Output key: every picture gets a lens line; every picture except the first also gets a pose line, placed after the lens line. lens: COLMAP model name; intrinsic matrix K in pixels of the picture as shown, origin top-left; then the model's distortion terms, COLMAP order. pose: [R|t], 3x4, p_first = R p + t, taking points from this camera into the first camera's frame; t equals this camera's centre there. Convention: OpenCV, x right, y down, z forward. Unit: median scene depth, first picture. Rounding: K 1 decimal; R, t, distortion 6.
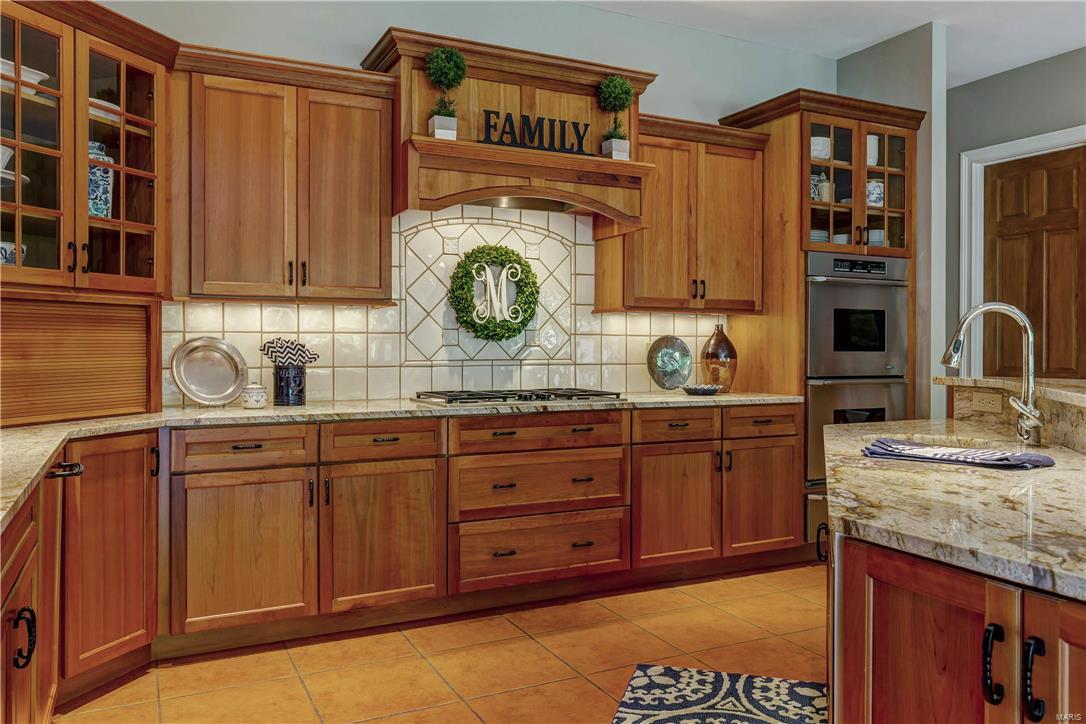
lens RADIAL K [[806.7, 0, 542.1], [0, 806.7, 350.8], [0, 0, 1]] dist [0.007357, -0.005542]
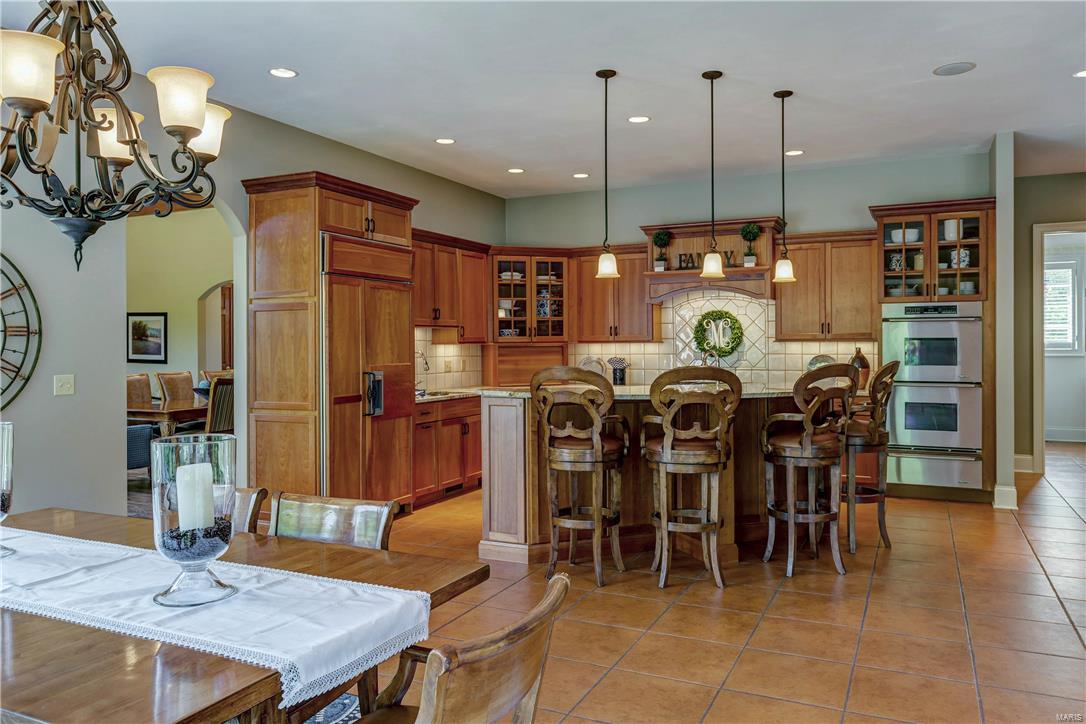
lens RADIAL K [[806.7, 0, 548.6], [0, 806.7, 361.1], [0, 0, 1]] dist [0.007357, -0.005542]
pose [[0.628269, 0.009754, -0.777935, 1.372906], [0.001021, 0.999910, 0.013361, -0.035297], [0.777996, -0.009189, 0.628203, -0.641254]]
